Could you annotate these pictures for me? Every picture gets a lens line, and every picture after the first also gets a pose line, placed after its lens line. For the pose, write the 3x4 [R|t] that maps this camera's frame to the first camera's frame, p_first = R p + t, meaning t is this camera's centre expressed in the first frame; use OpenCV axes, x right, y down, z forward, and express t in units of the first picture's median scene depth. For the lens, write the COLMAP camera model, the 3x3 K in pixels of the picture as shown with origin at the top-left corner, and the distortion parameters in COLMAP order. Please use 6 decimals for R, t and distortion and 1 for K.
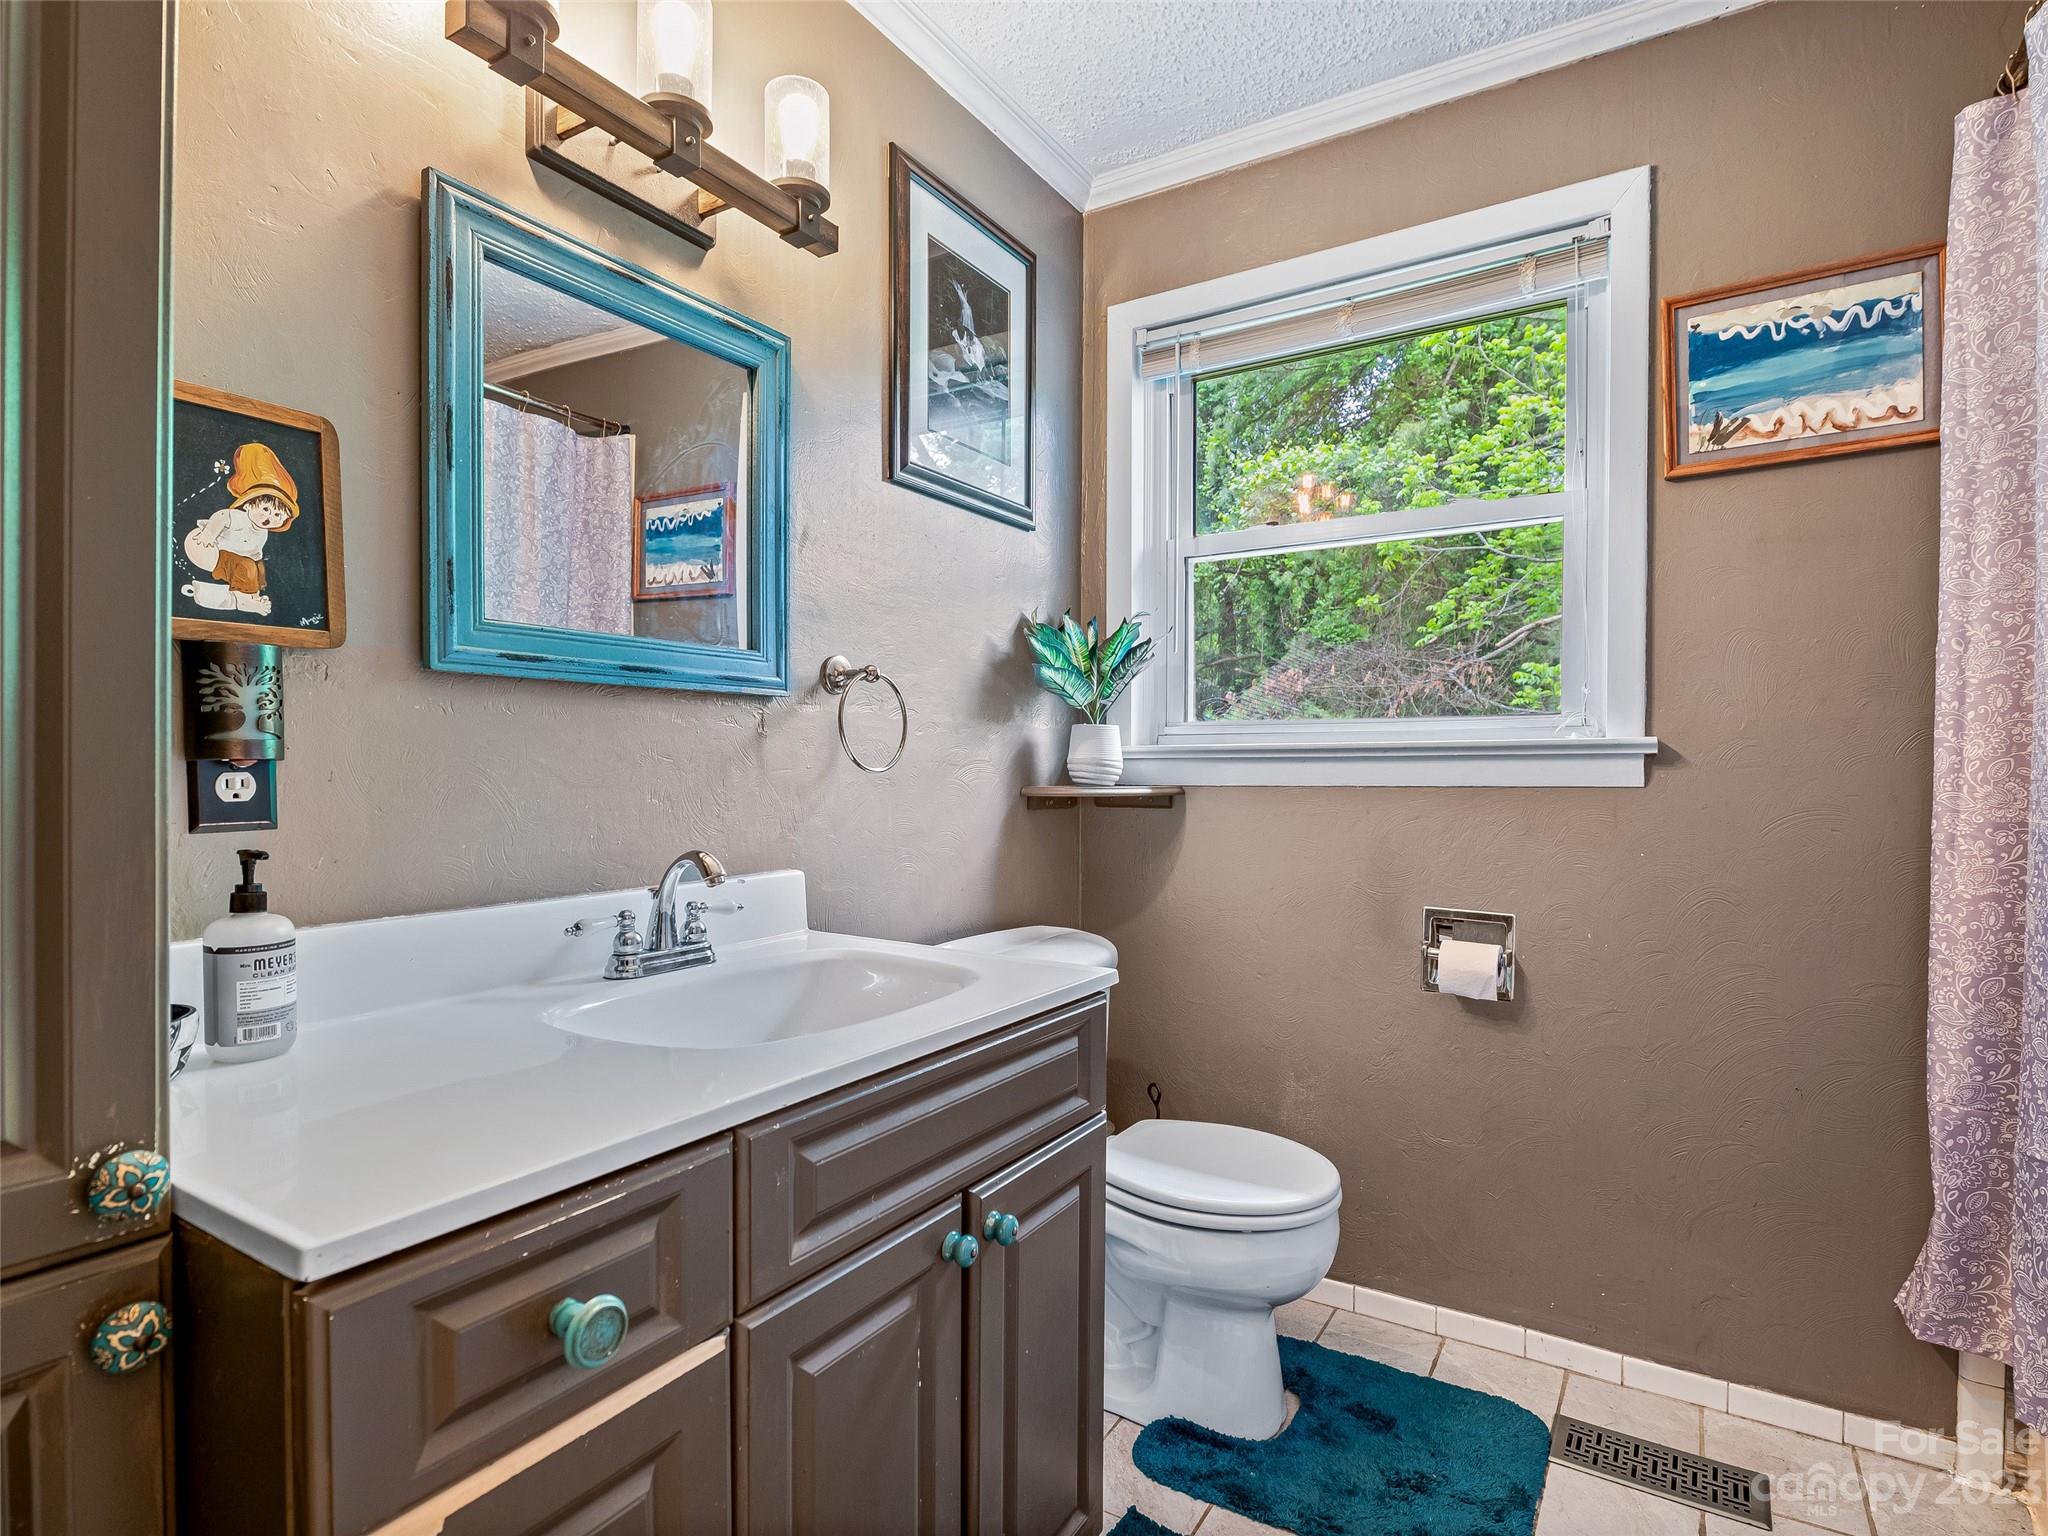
lens RADIAL K [[1071.1, 0, 1024.0], [0, 1071.1, 768.0], [0, 0, 1]] dist [0.002283, -0.000917]
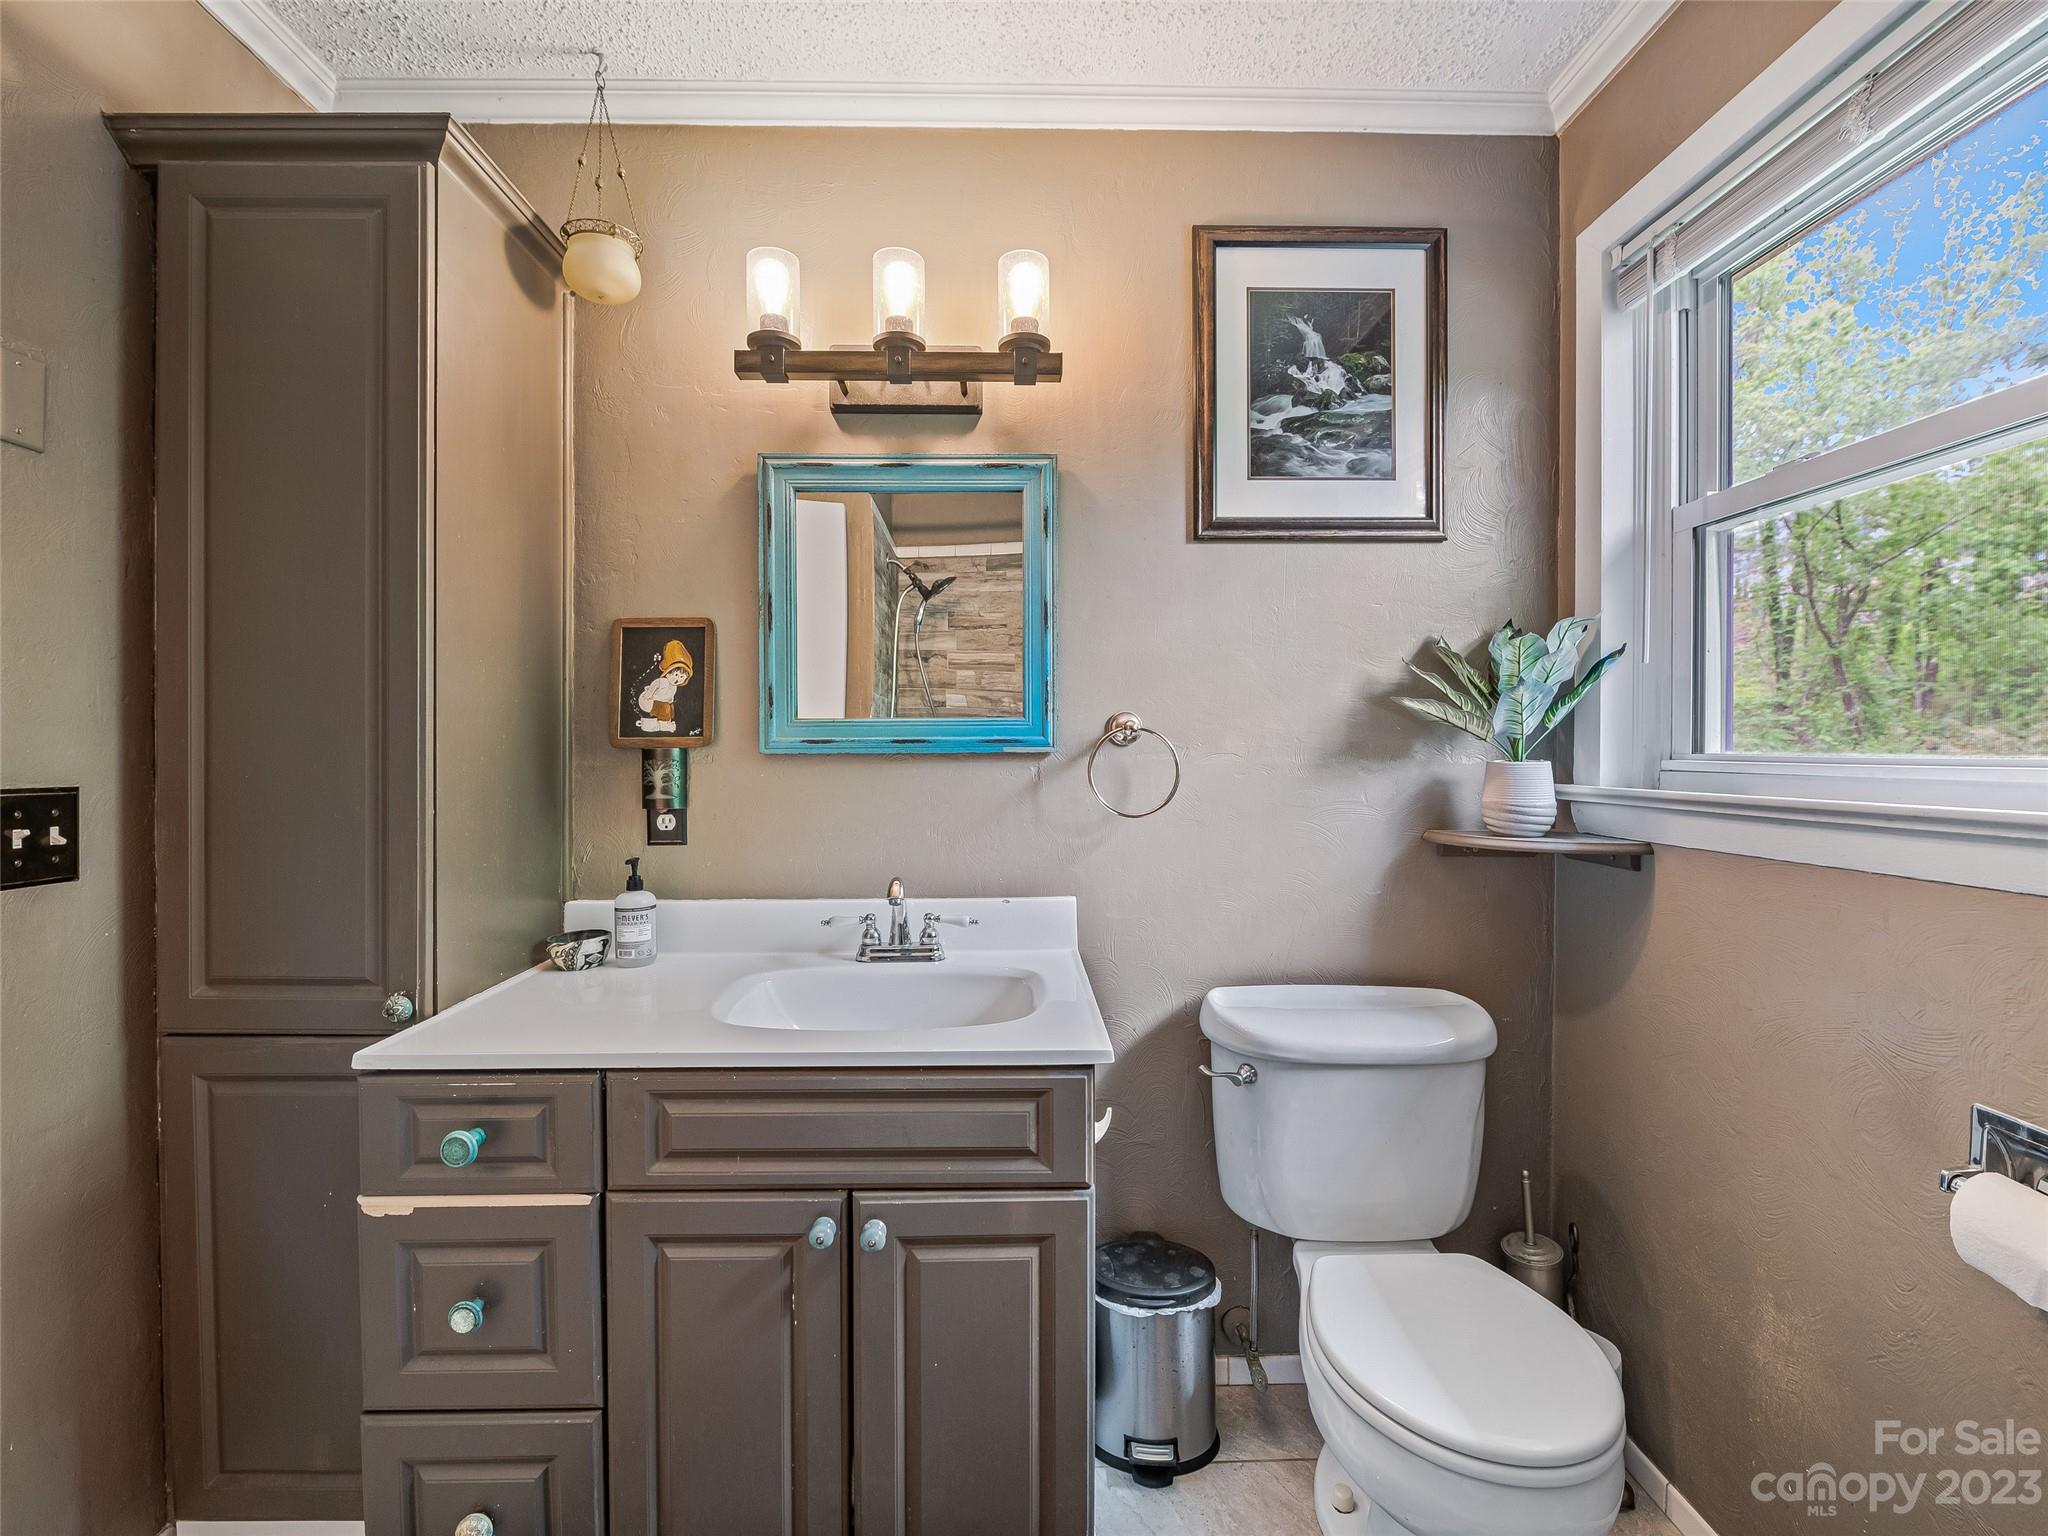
lens RADIAL K [[915.9, 0, 1015.1], [0, 915.9, 748.2], [0, 0, 1]] dist [0.002077, 0.000378]
pose [[0.546651, -0.005951, -0.837340, 0.664170], [0.003983, 0.999982, -0.004507, -0.071669], [0.837351, -0.000871, 0.546664, 0.428491]]
